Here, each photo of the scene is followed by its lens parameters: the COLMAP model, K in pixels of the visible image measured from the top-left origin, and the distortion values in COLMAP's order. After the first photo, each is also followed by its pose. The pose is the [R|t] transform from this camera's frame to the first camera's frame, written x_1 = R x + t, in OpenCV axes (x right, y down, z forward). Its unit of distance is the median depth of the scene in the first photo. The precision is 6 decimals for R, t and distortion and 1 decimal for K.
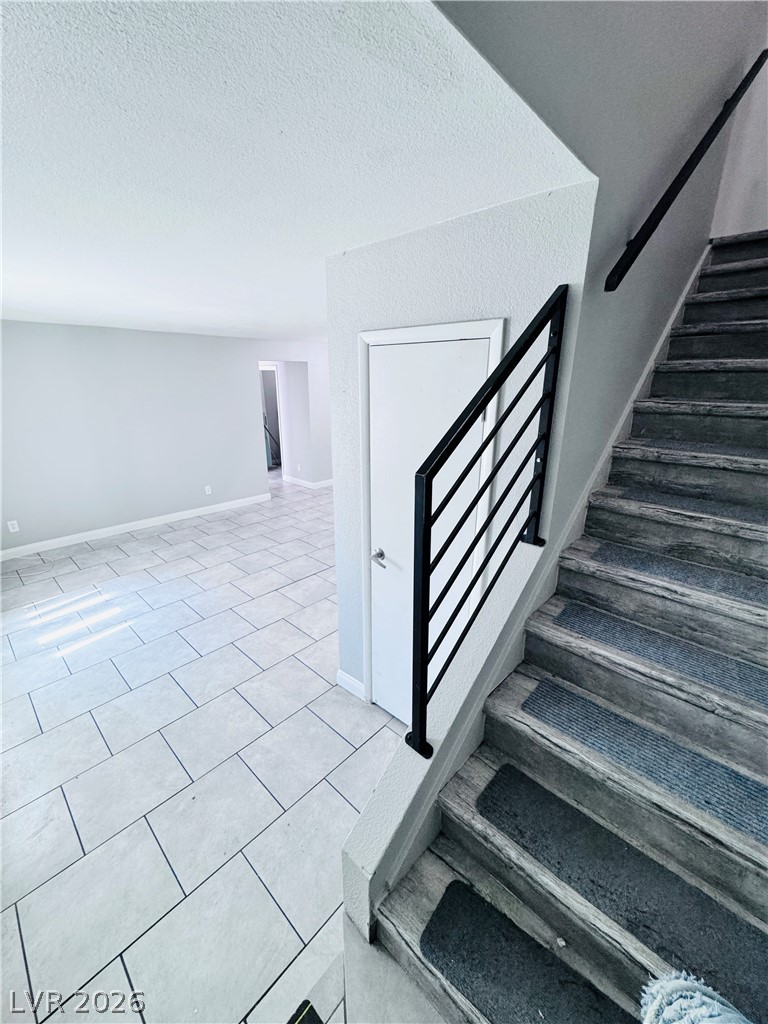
lens RADIAL K [[411.8, 0, 383.7], [0, 411.8, 511.0], [0, 0, 1]] dist [-0.005750, 0.001470]
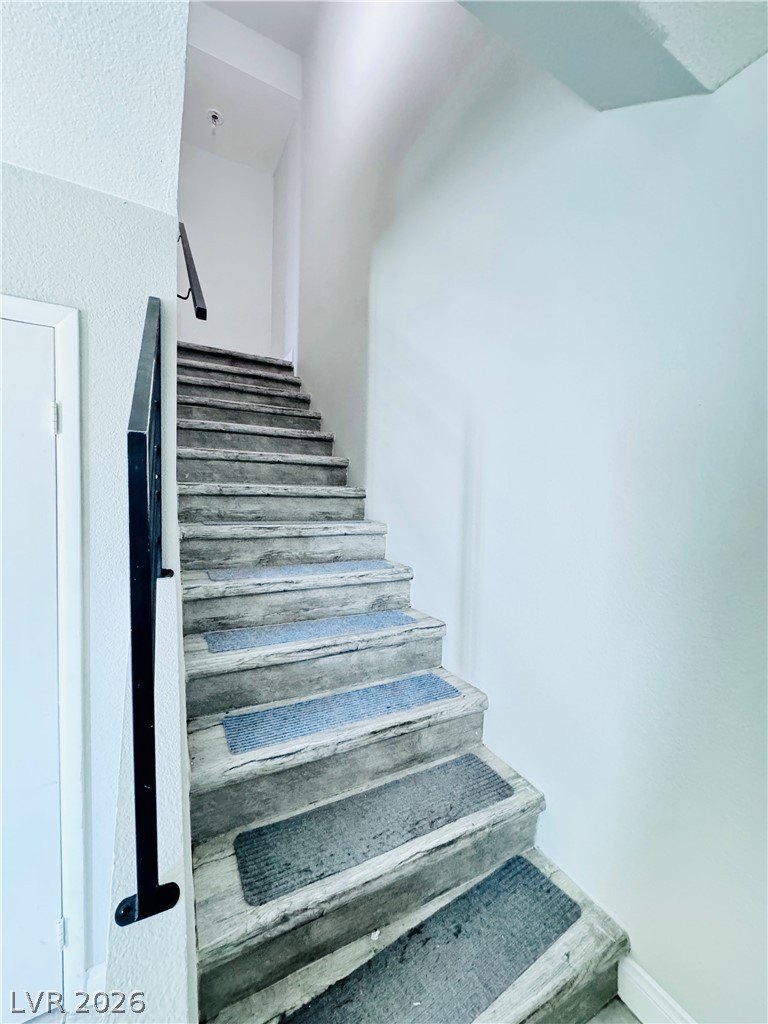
lens RADIAL K [[411.8, 0, 383.7], [0, 411.8, 511.0], [0, 0, 1]] dist [-0.005750, 0.001470]
pose [[0.323980, -0.033289, 0.945478, -0.301657], [0.272928, 0.960179, -0.059715, 0.134258], [-0.905840, 0.277394, 0.320165, 0.302808]]
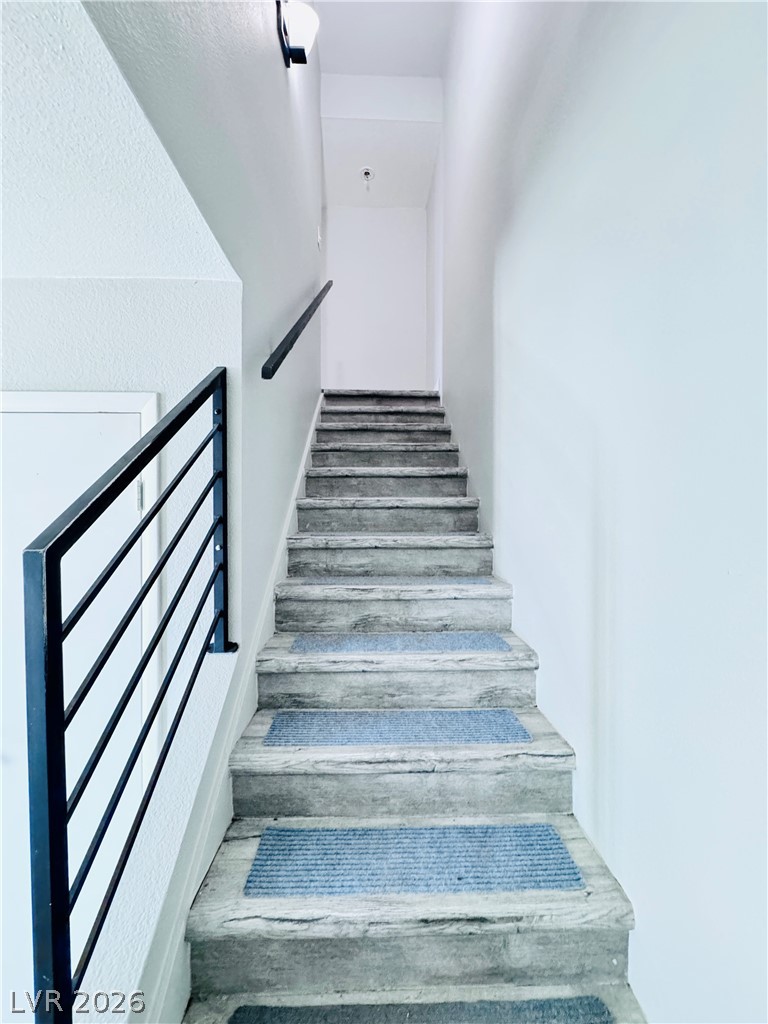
lens RADIAL K [[412.9, 0, 383.4], [0, 412.9, 511.6], [0, 0, 1]] dist [-0.004306, 0.000297]
pose [[0.714987, -0.006031, 0.699112, 0.023844], [0.221441, 0.950432, -0.218271, 0.069246], [-0.663142, 0.310873, 0.680882, 0.167368]]
